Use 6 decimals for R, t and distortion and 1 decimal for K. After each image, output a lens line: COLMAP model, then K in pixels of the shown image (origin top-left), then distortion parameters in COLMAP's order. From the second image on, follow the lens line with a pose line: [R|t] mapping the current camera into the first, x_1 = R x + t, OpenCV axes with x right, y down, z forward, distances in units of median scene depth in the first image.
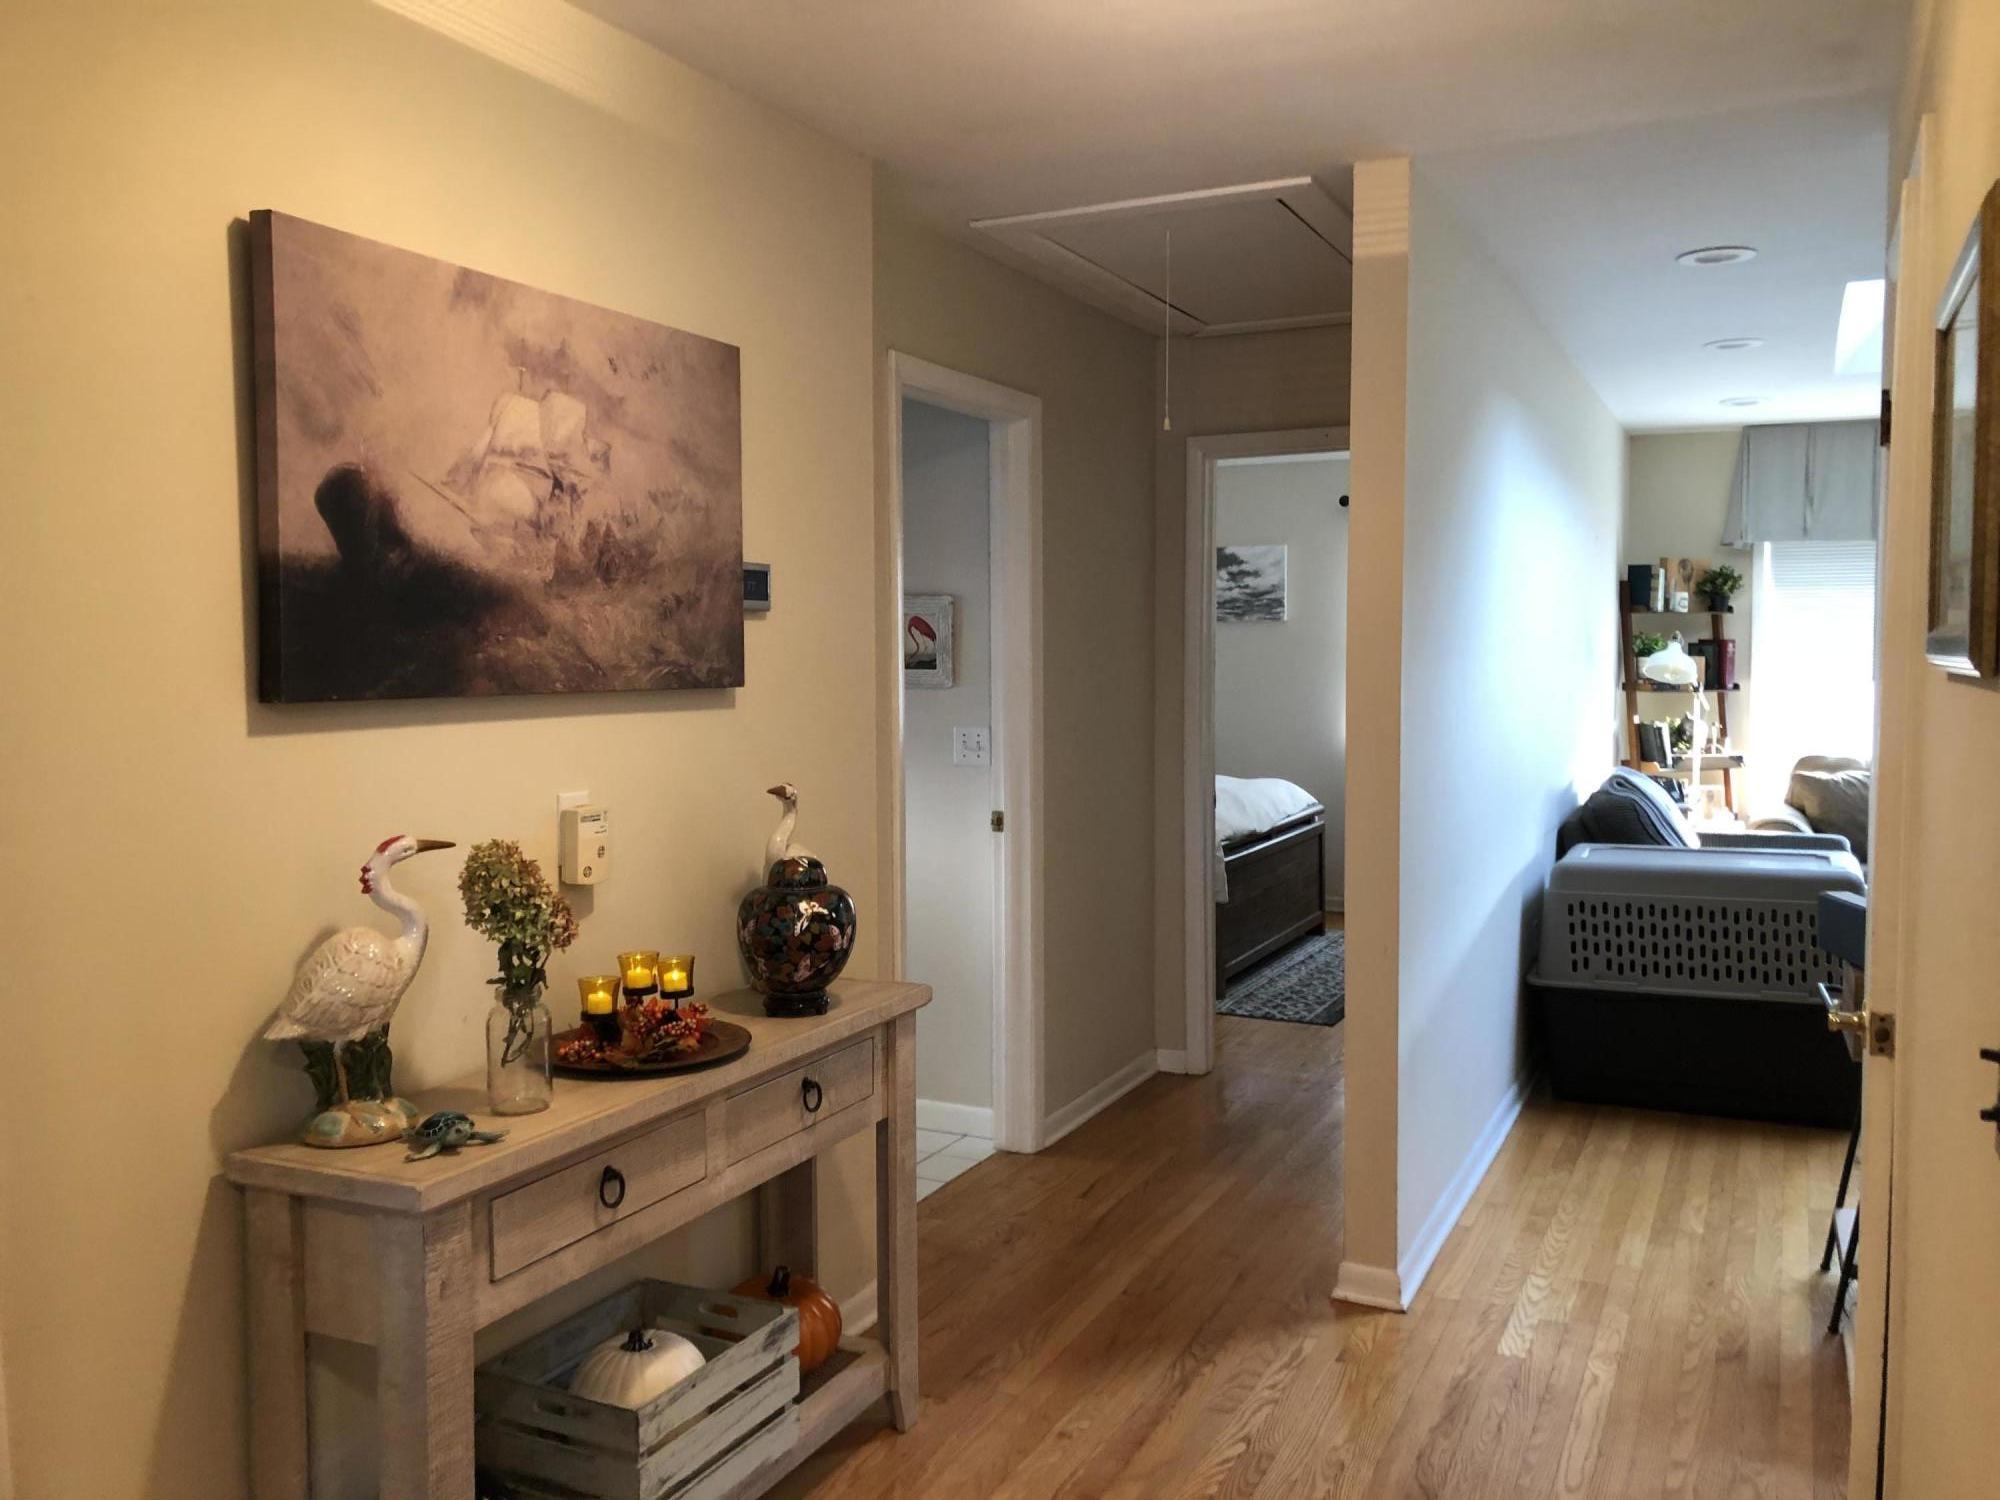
lens RADIAL K [[1609.6, 0, 1008.9], [0, 1609.6, 743.7], [0, 0, 1]] dist [0.005396, 0.002105]
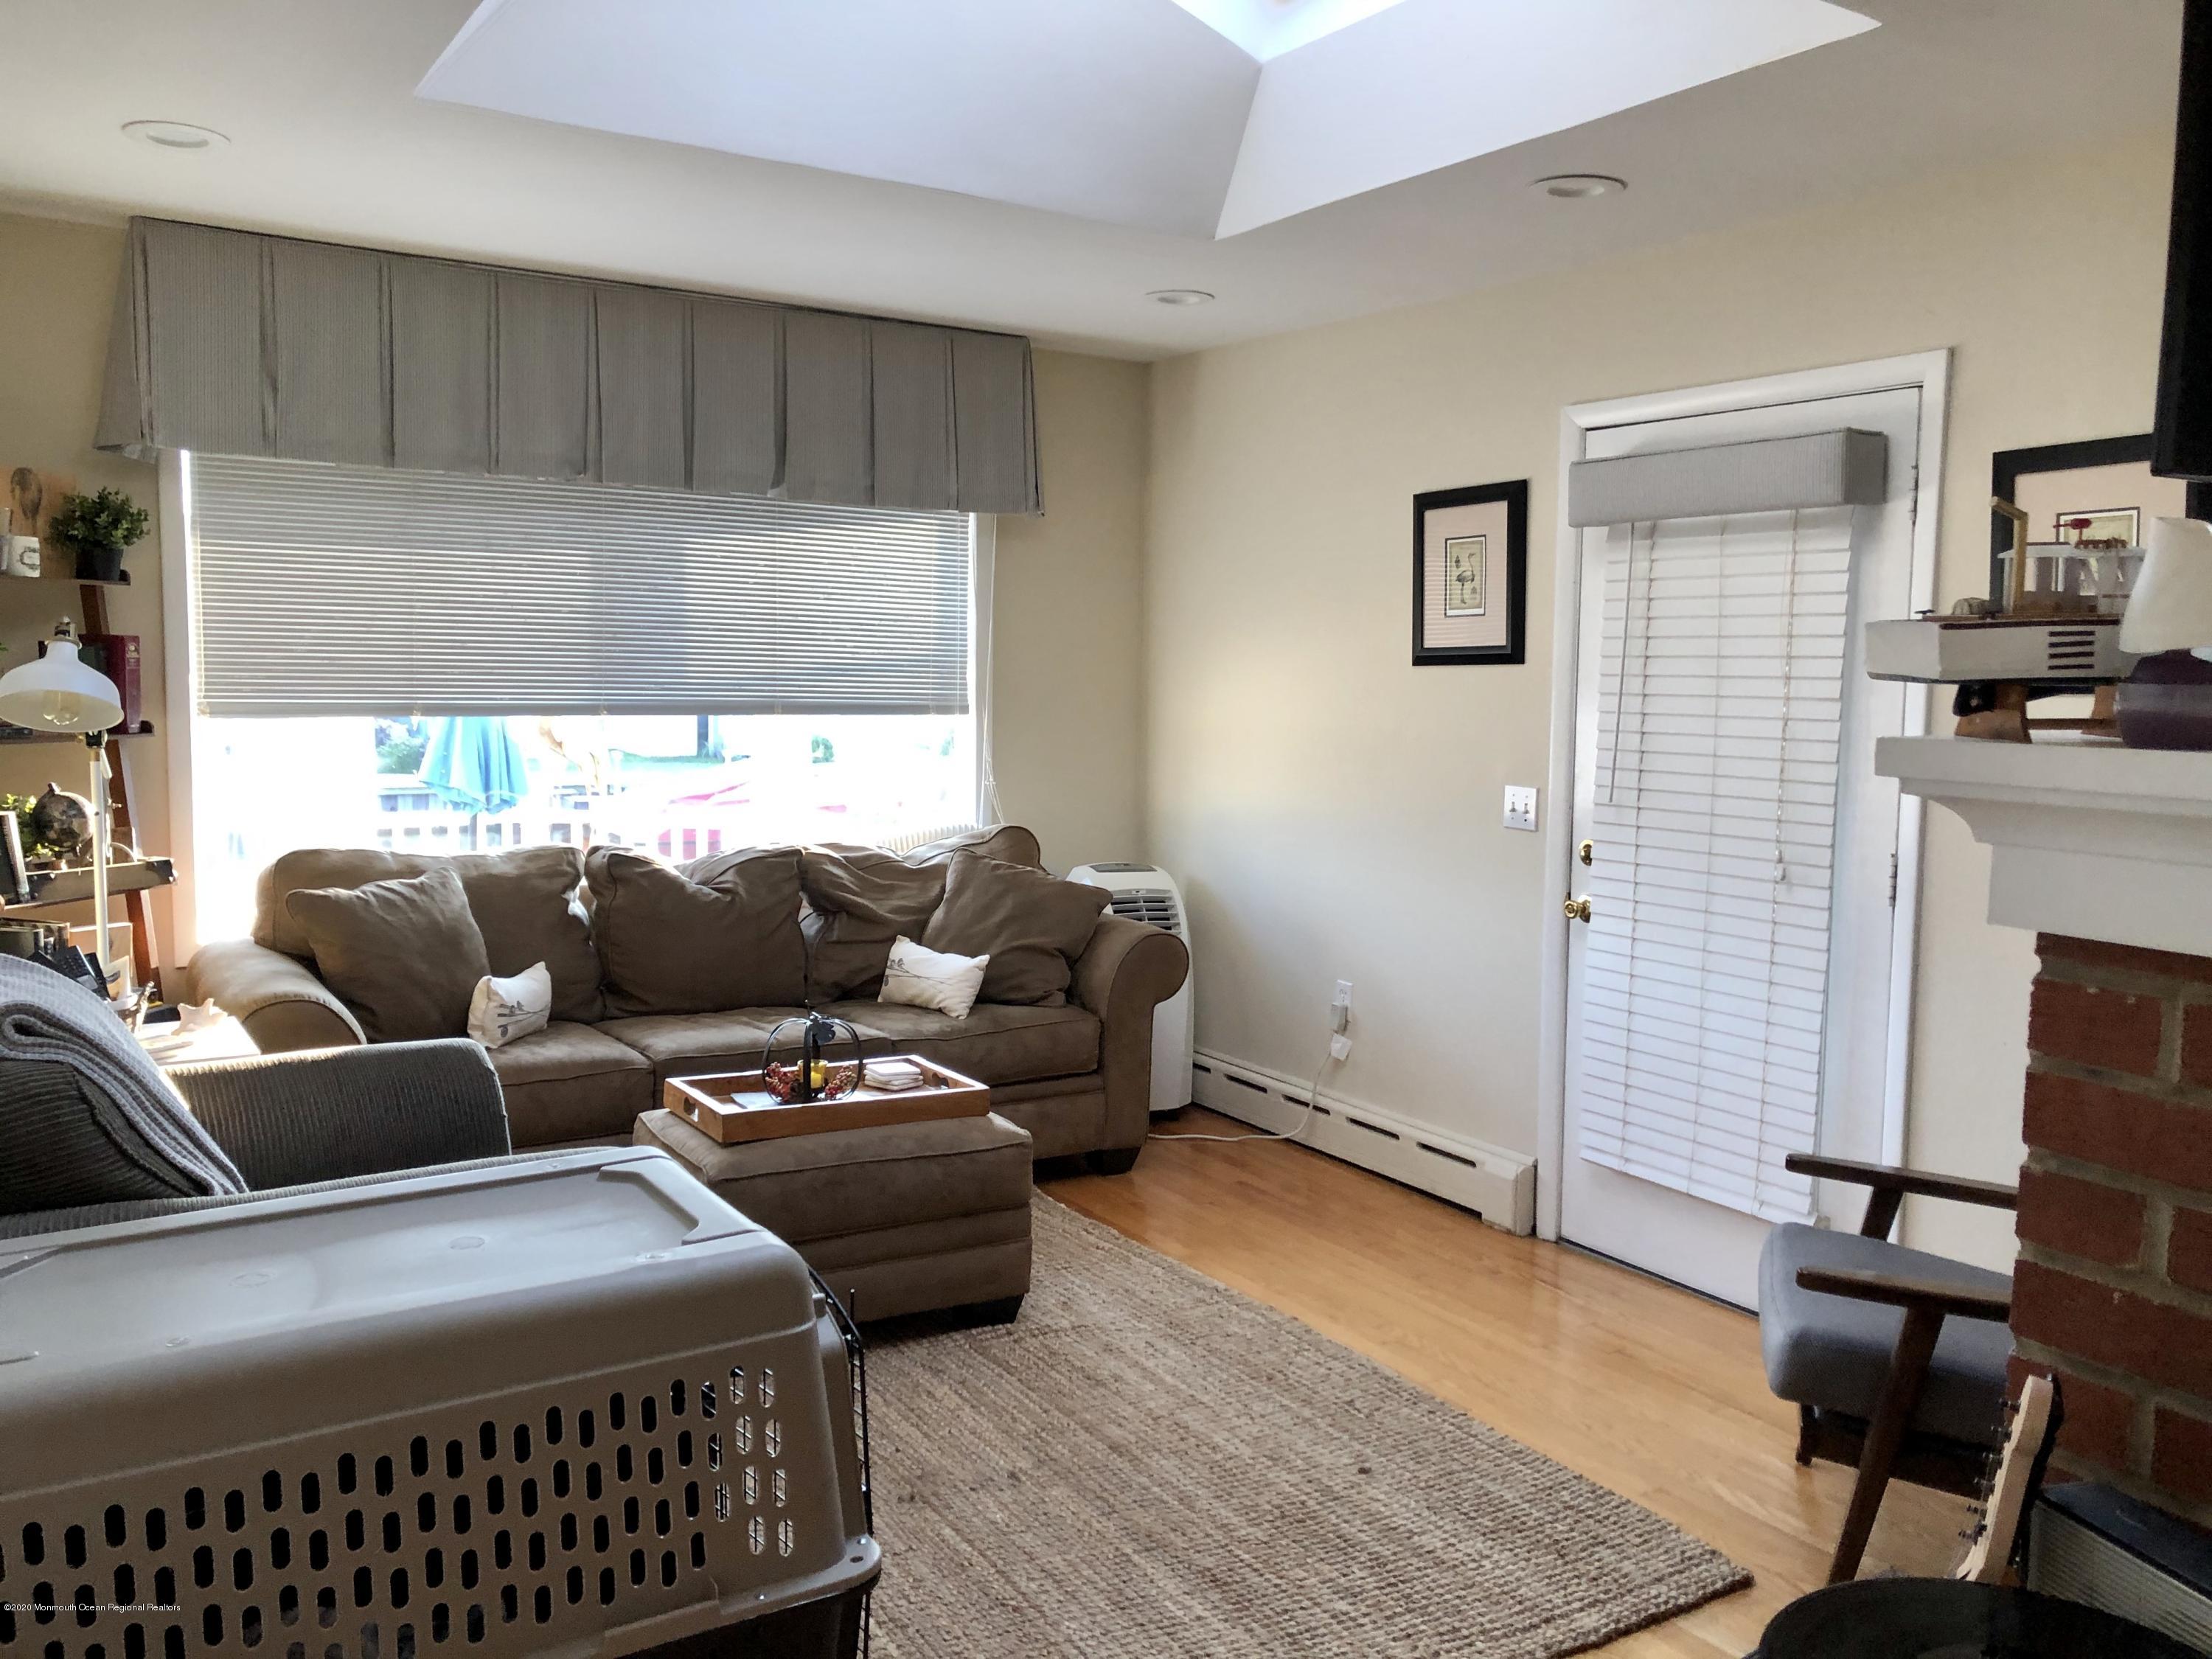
lens RADIAL K [[1780.2, 0, 1116.8], [0, 1780.2, 808.9], [0, 0, 1]] dist [0.005396, 0.002105]
pose [[0.520393, -0.063759, 0.851543, 0.125457], [0.033028, 0.997965, 0.054538, -0.030476], [-0.853288, -0.000256, 0.521440, 0.438552]]
